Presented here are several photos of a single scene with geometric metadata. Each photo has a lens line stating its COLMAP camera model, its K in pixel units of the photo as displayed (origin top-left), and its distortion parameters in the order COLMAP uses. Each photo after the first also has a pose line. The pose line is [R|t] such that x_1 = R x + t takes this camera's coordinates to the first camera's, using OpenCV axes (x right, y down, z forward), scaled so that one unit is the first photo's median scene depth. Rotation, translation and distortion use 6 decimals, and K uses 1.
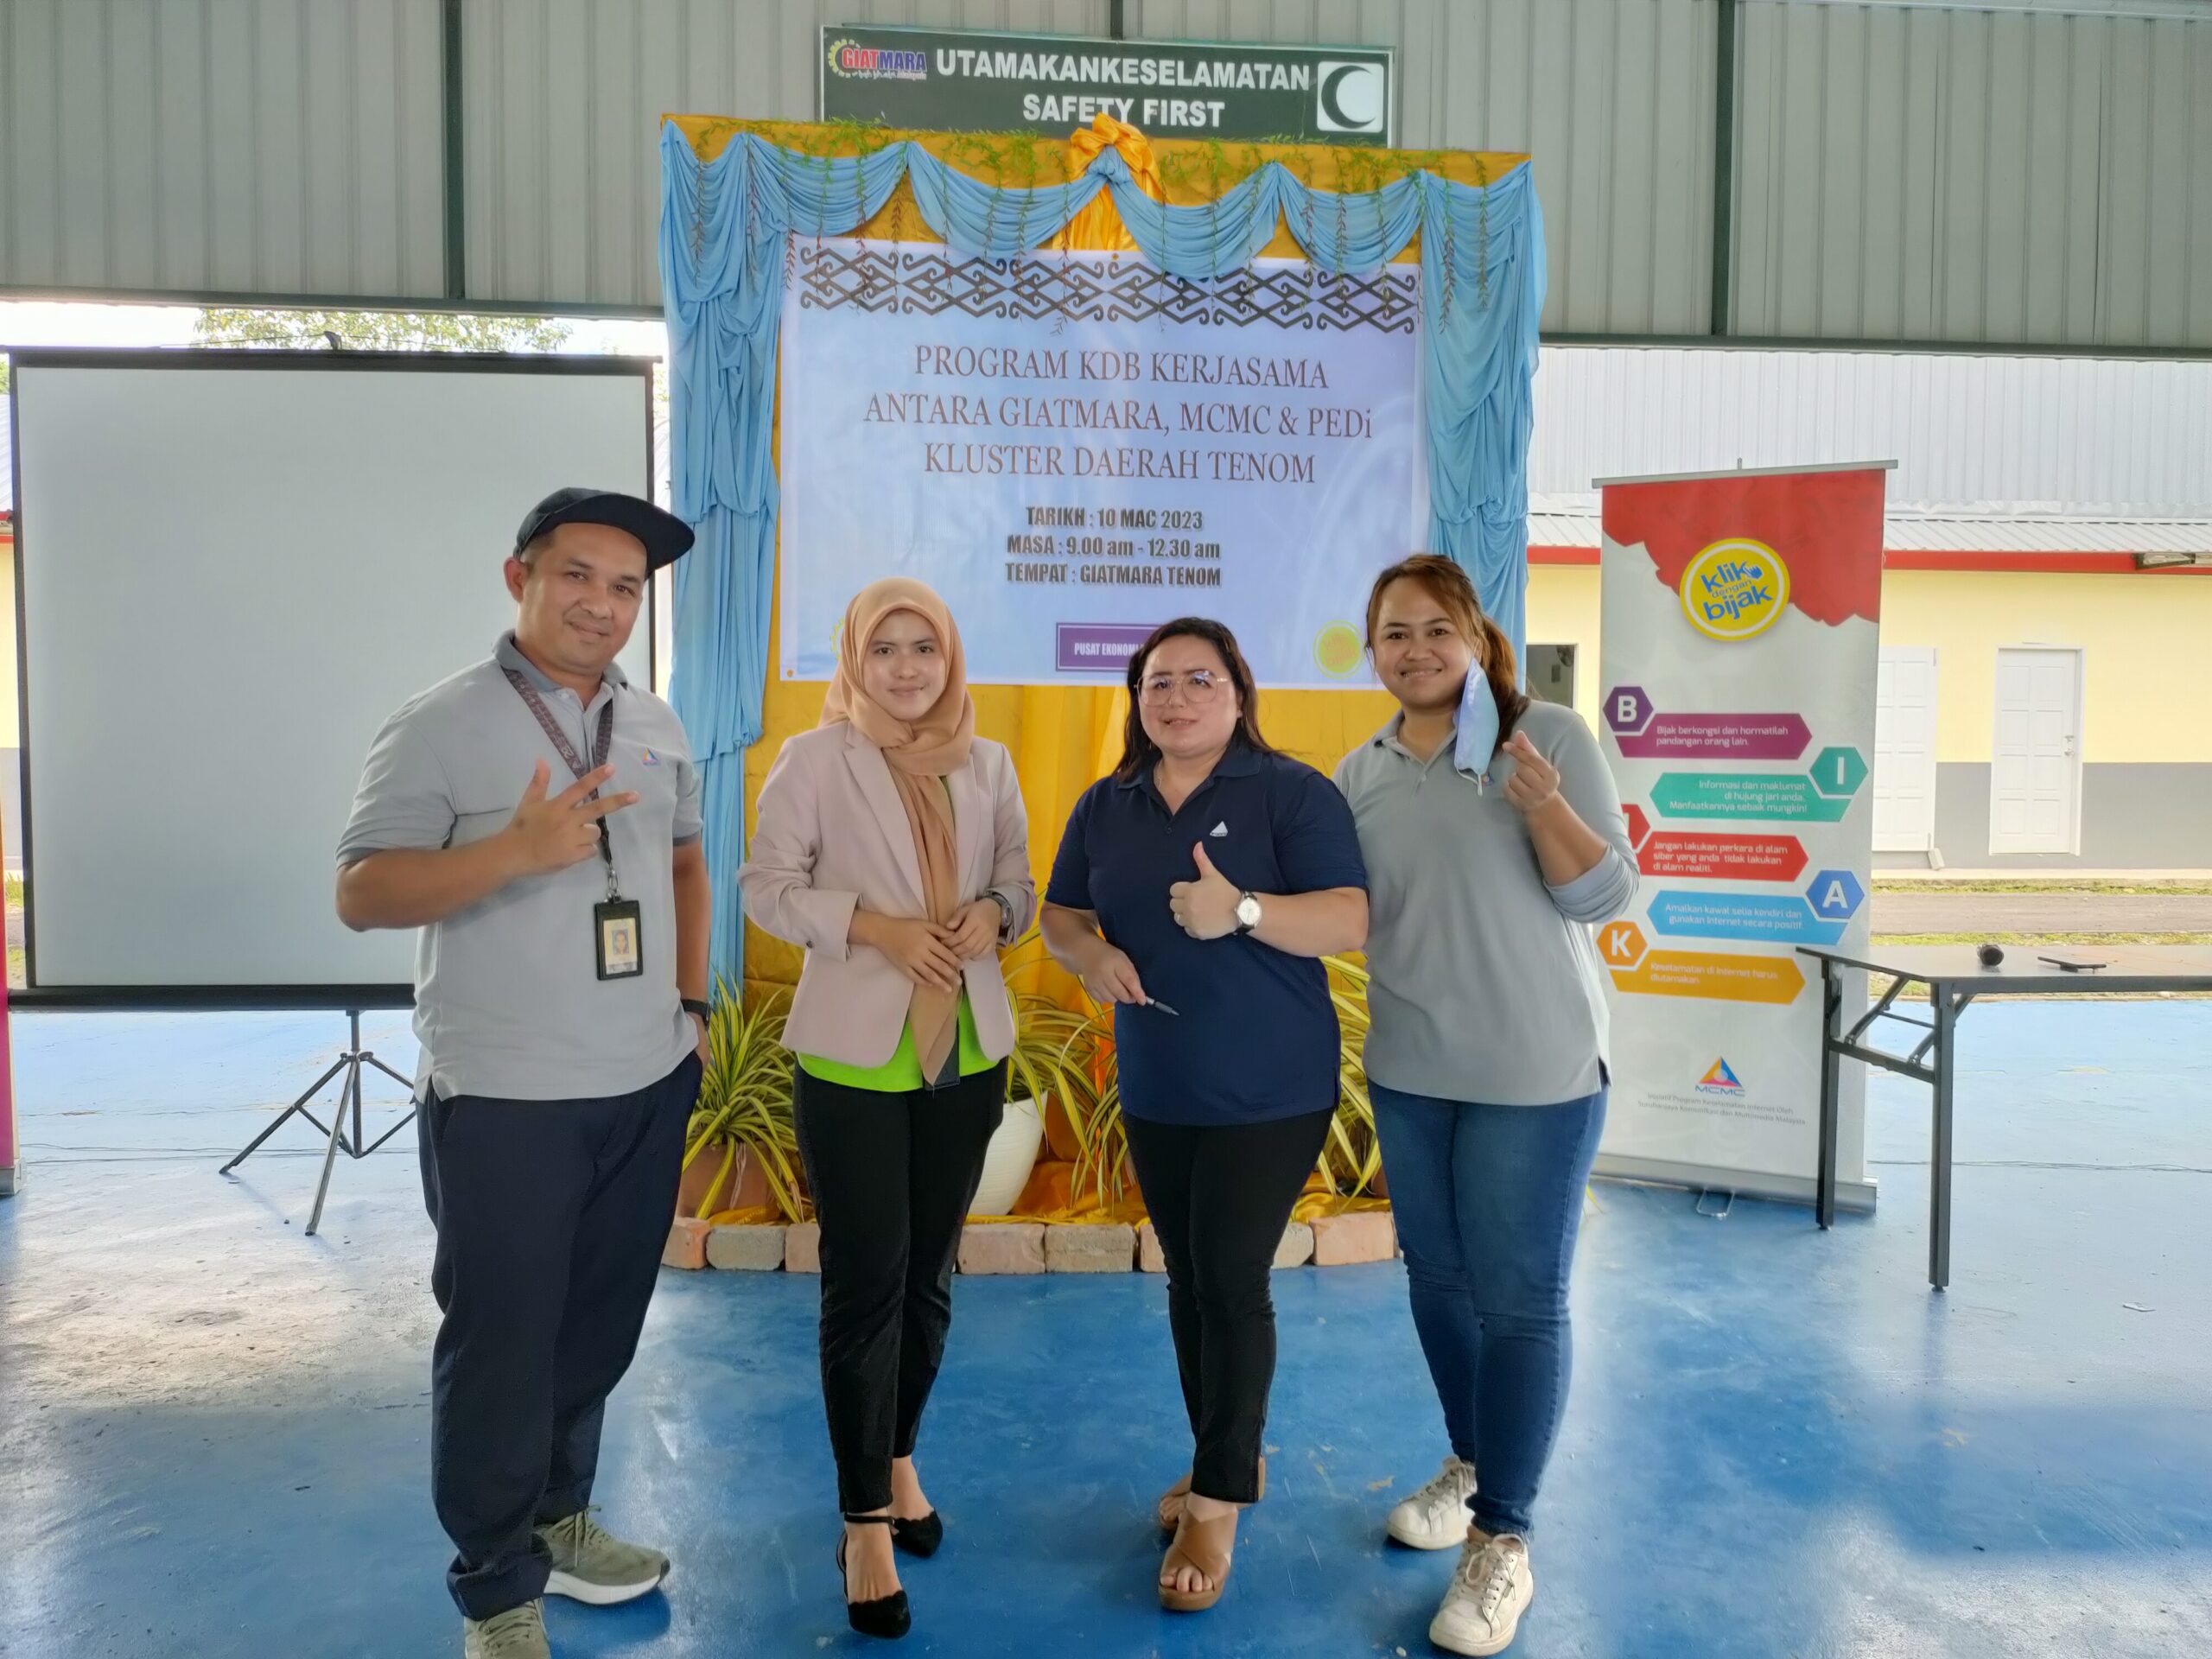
lens RADIAL K [[1654.6, 0, 1121.0], [0, 1654.6, 814.9], [0, 0, 1]] dist [0.062051, -0.060300]
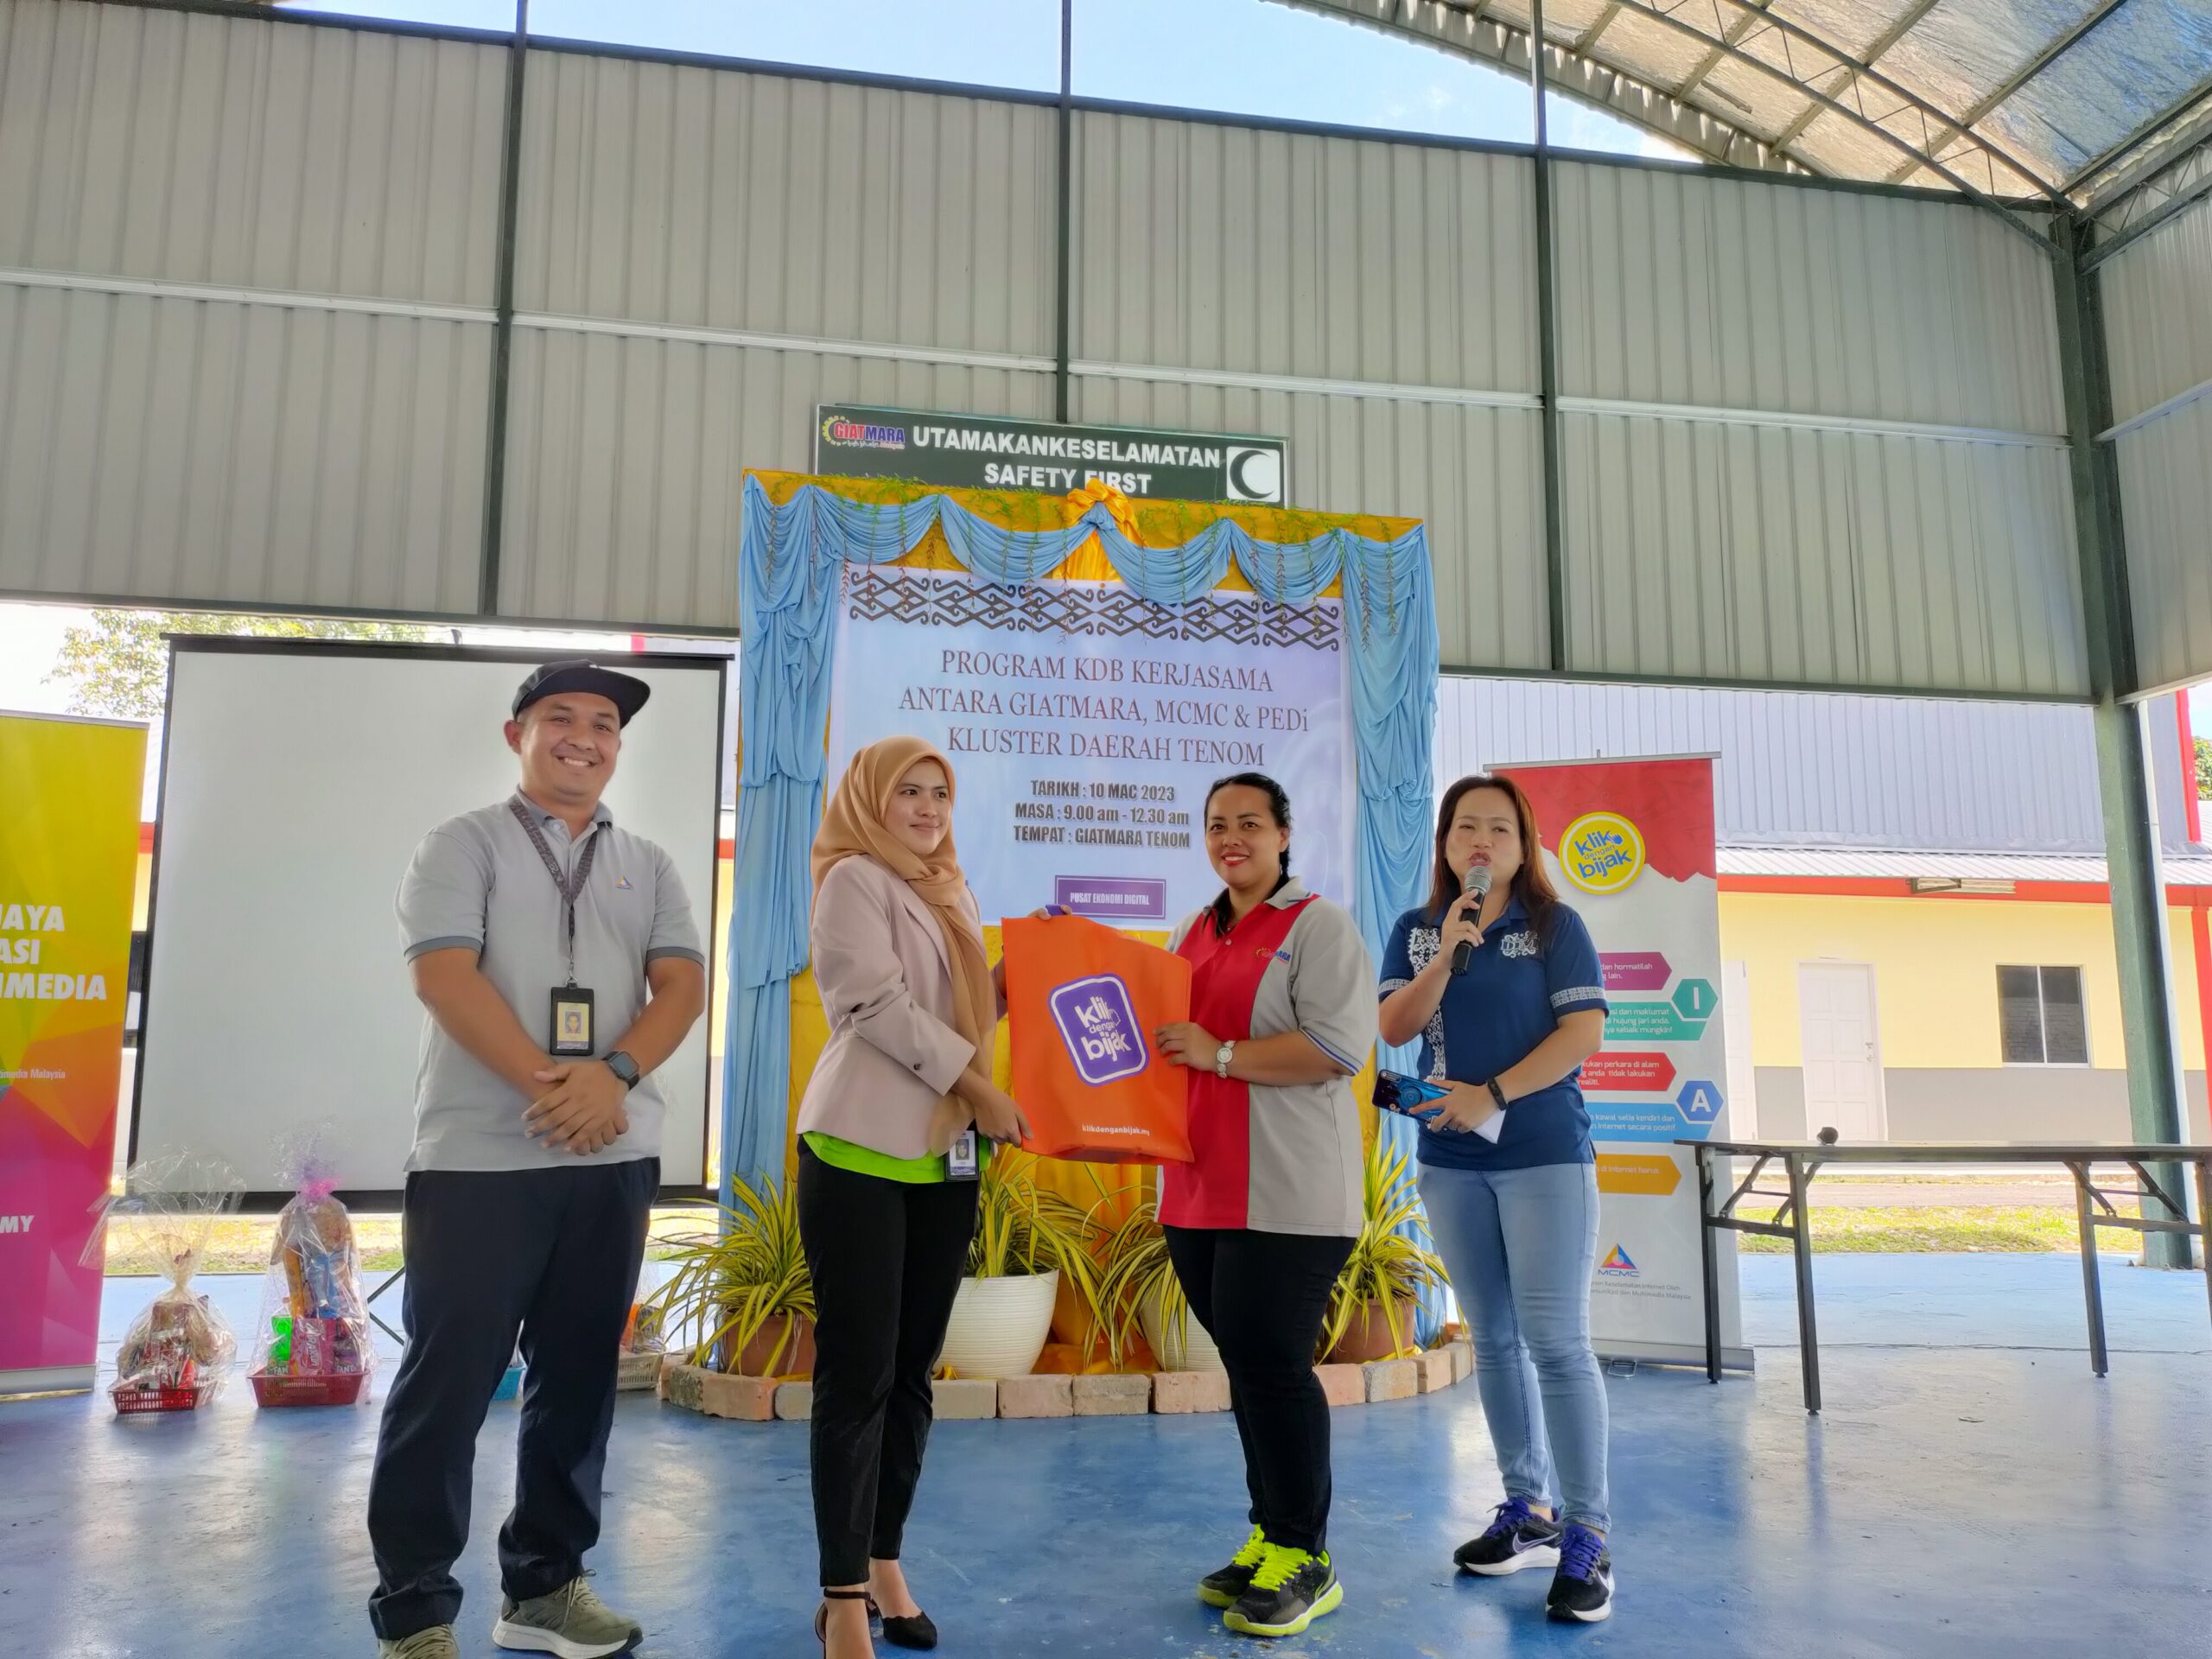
lens RADIAL K [[1654.6, 0, 1114.0], [0, 1654.6, 828.8], [0, 0, 1]] dist [0.062051, -0.060300]
pose [[0.995612, 0.012088, 0.092793, -0.107880], [0.006079, 0.981171, -0.193047, 0.082154], [-0.093379, 0.192764, 0.976792, -0.176387]]
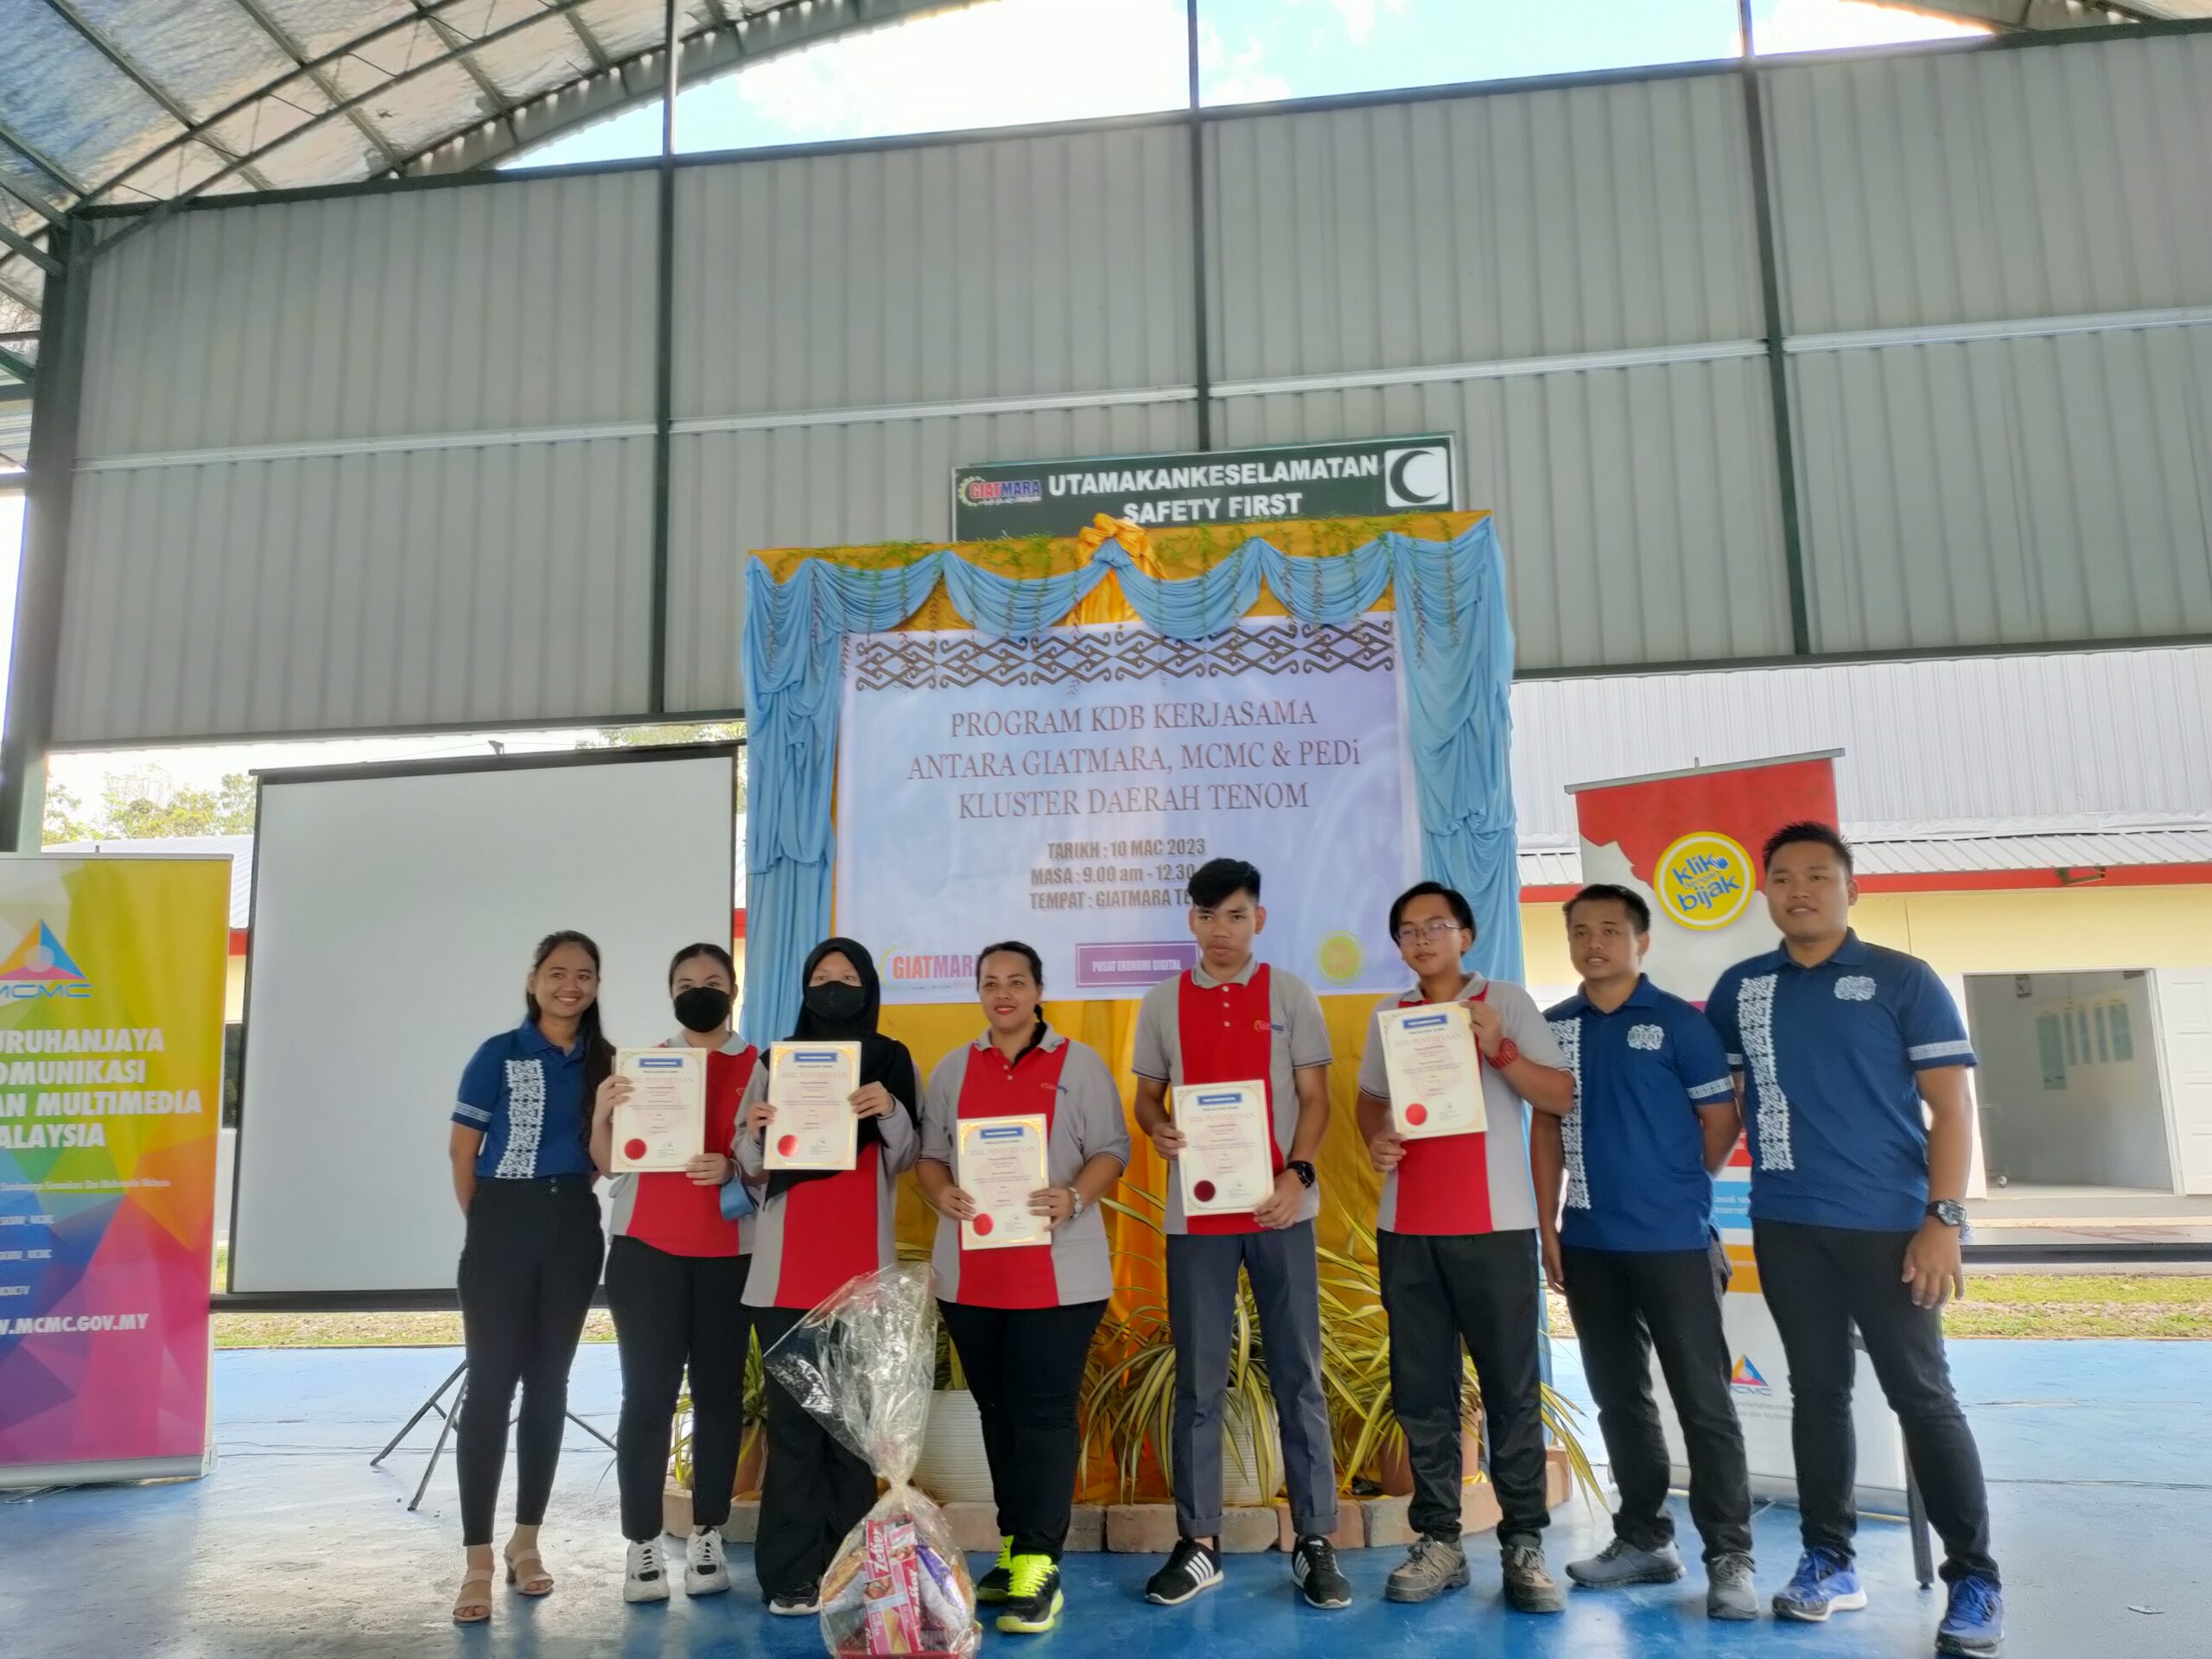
lens RADIAL K [[1654.6, 0, 1103.1], [0, 1654.6, 841.0], [0, 0, 1]] dist [0.062051, -0.060300]
pose [[0.979184, -0.059981, -0.193907, 0.198034], [0.018383, 0.977619, -0.209577, 0.049708], [0.202138, 0.201650, 0.958372, -0.072948]]
